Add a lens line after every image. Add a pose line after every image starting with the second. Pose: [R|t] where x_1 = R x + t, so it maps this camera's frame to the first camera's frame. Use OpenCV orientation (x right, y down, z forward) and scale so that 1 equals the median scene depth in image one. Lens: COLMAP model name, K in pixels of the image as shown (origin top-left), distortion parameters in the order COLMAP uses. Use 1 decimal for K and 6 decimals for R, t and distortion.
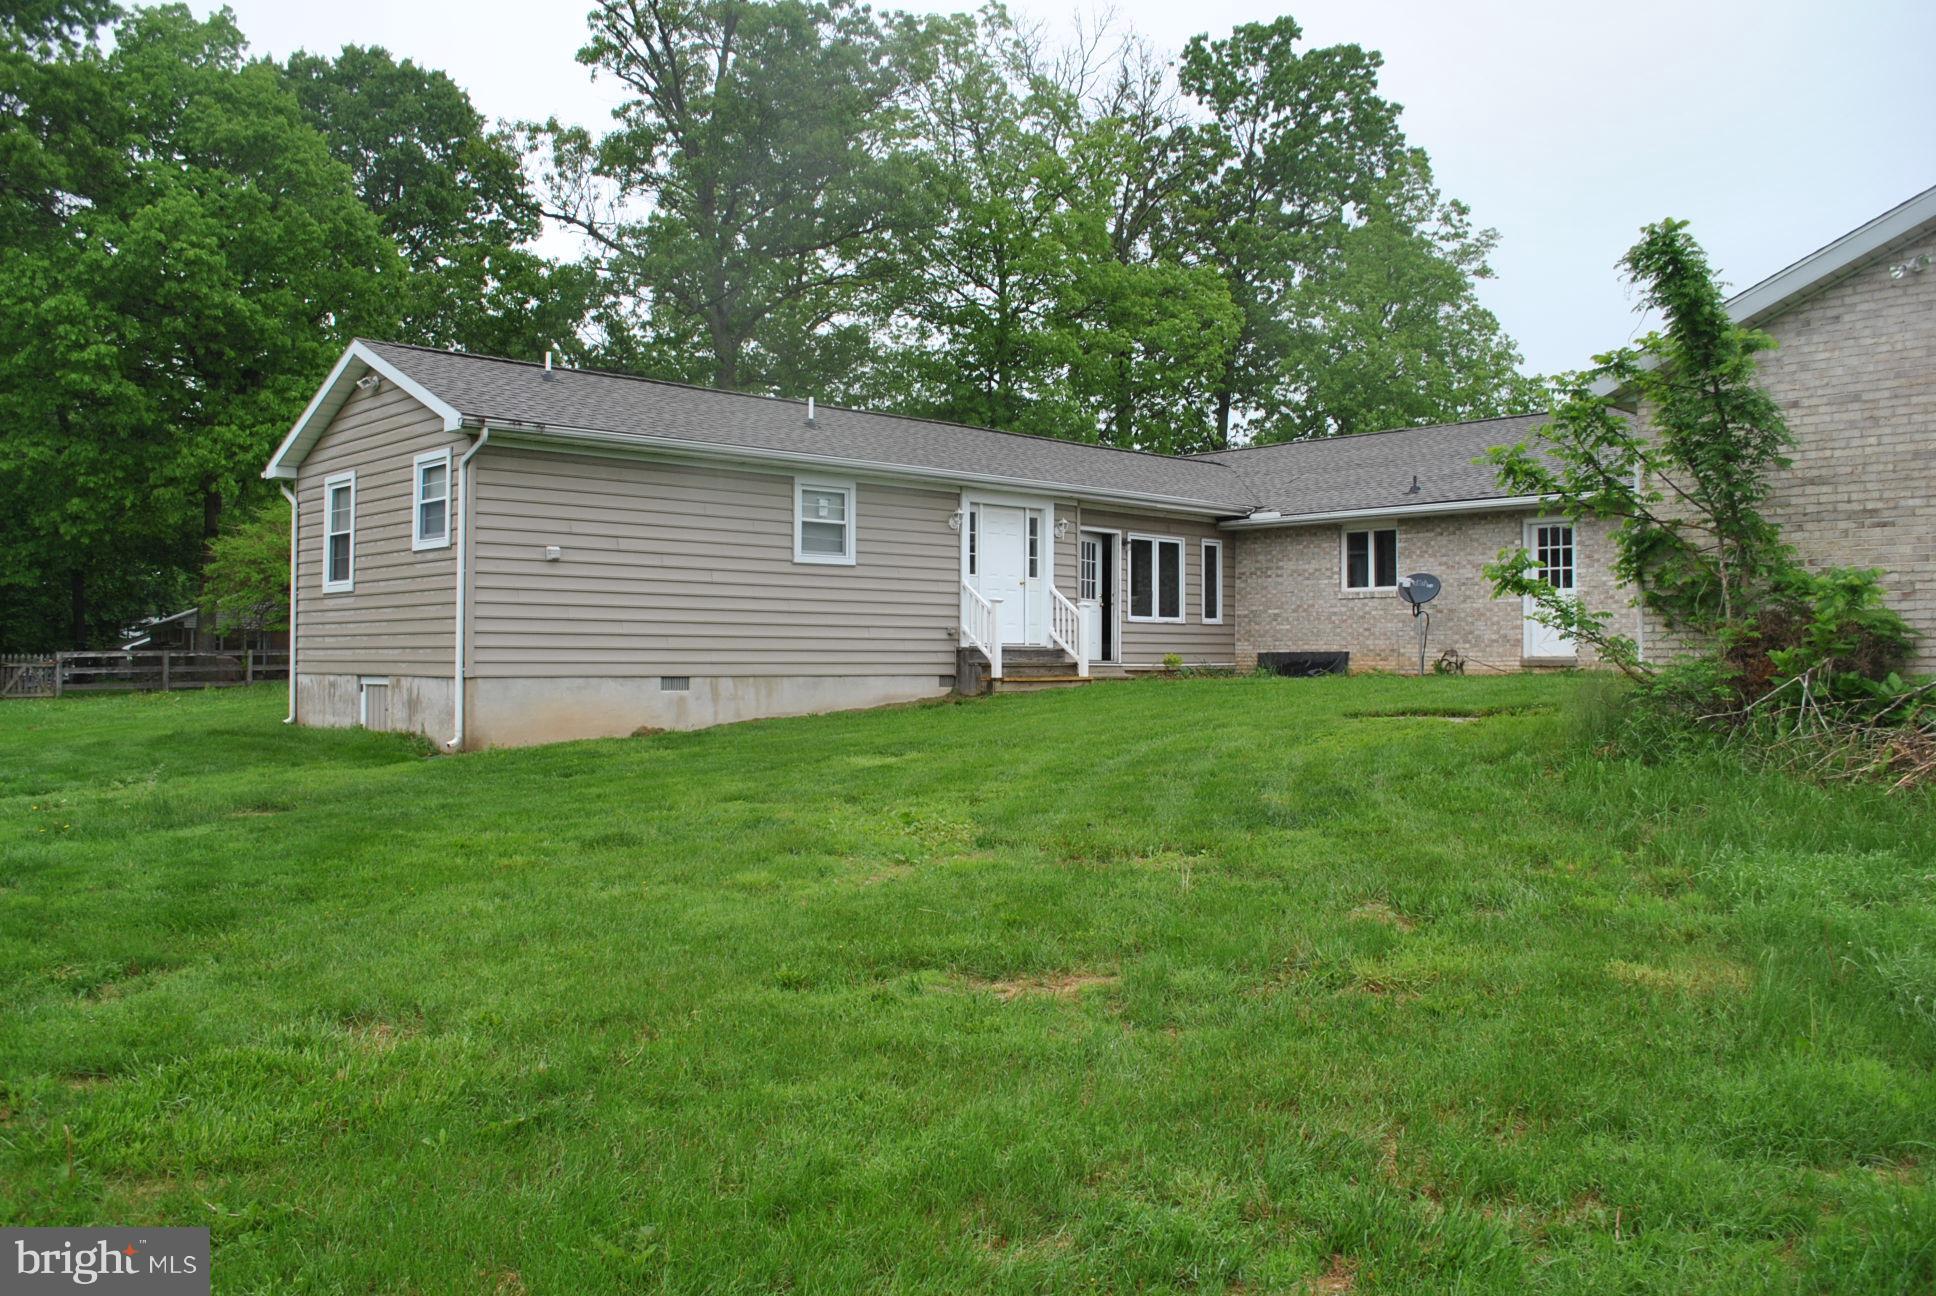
lens RADIAL K [[1514.0, 0, 978.2], [0, 1514.0, 634.2], [0, 0, 1]] dist [-0.087842, 0.010668]
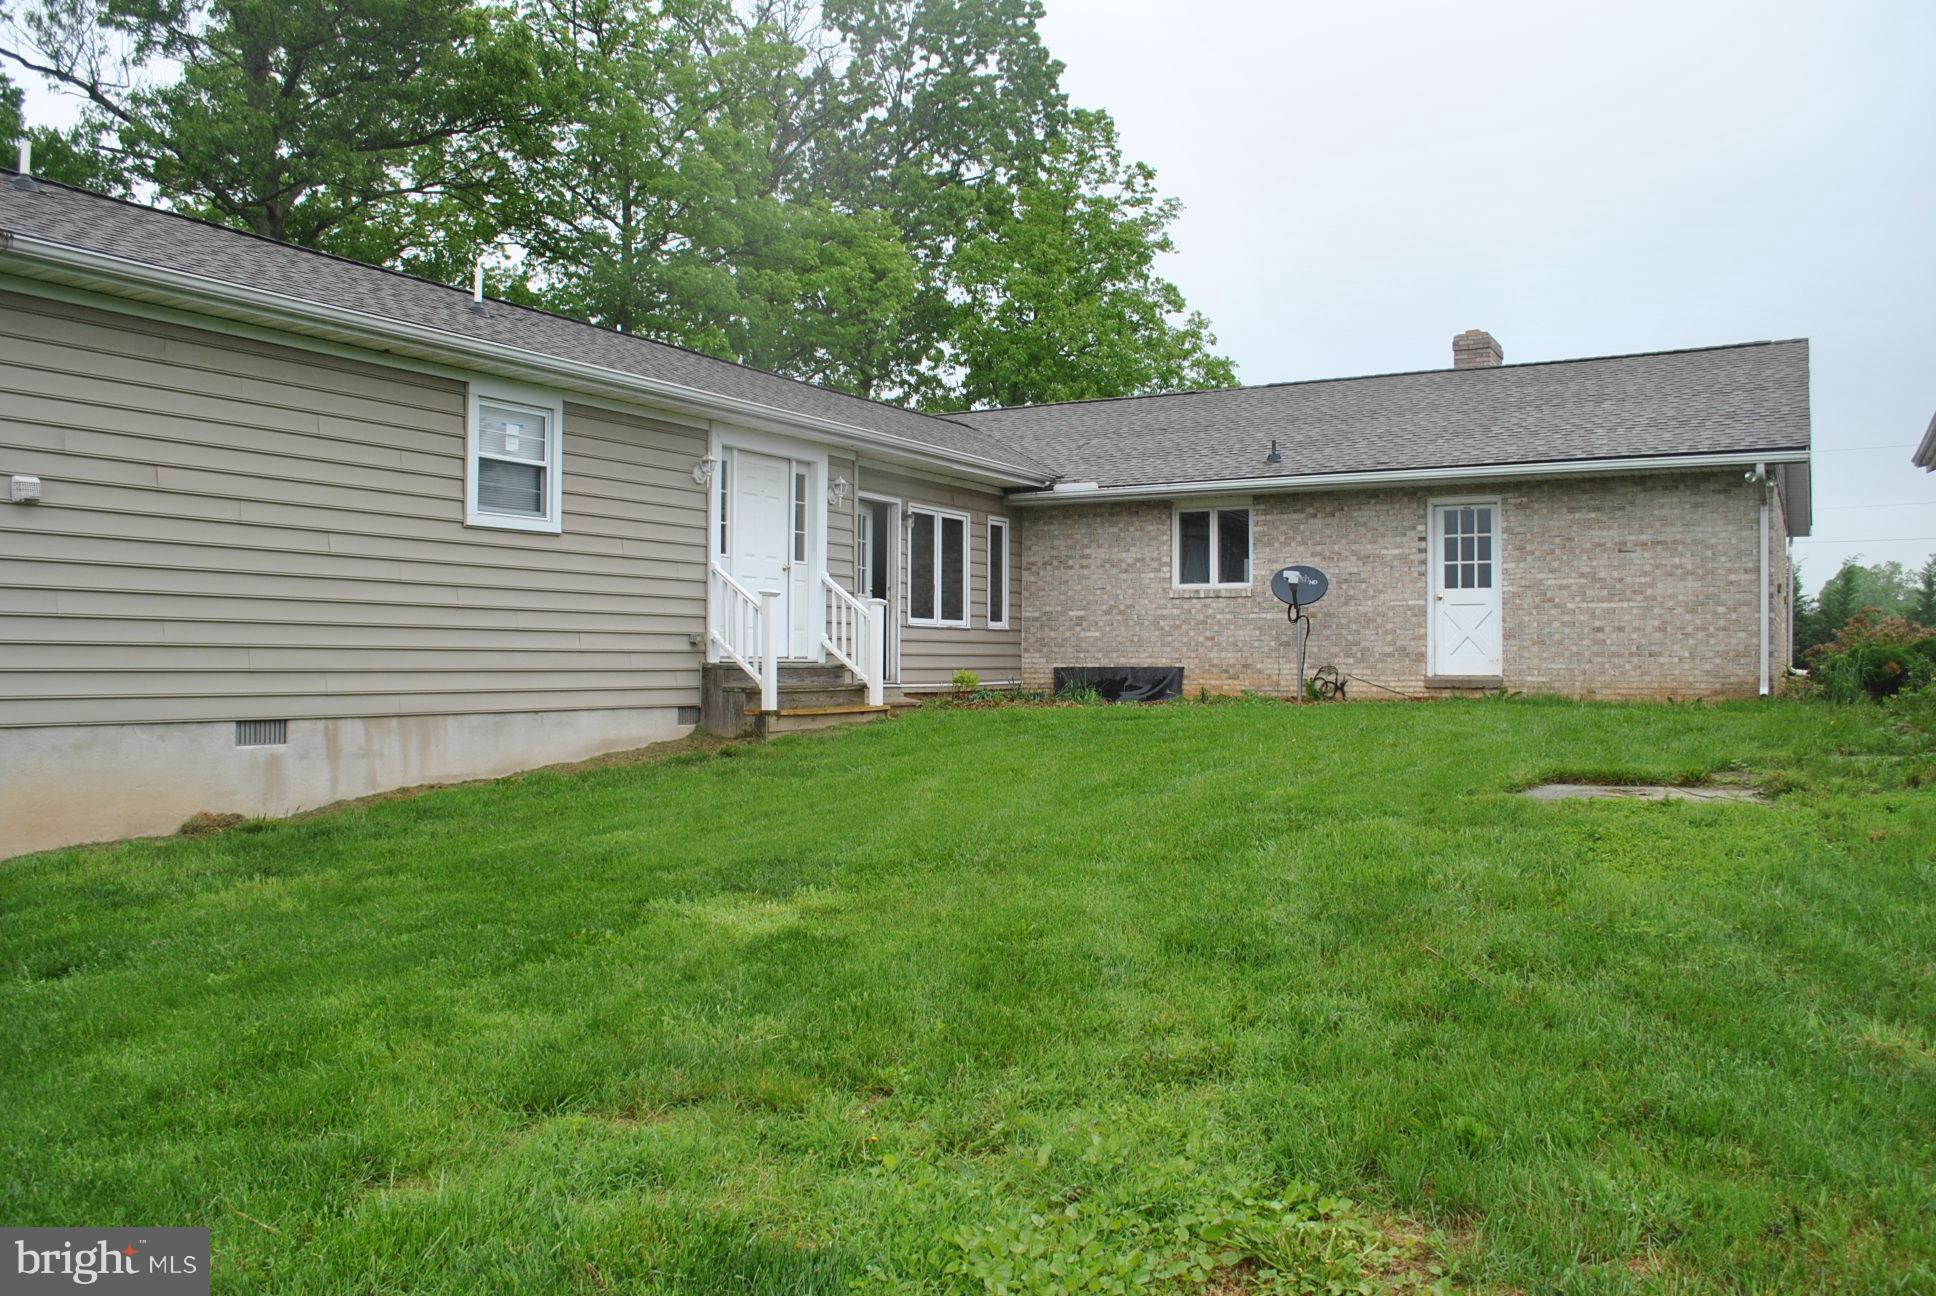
lens RADIAL K [[1514.0, 0, 978.2], [0, 1514.0, 634.2], [0, 0, 1]] dist [-0.087842, 0.010668]
pose [[0.955269, 0.006447, 0.295668, -0.082448], [-0.006538, 0.999978, -0.000681, -0.003918], [-0.295666, -0.001283, 0.955290, 0.296350]]
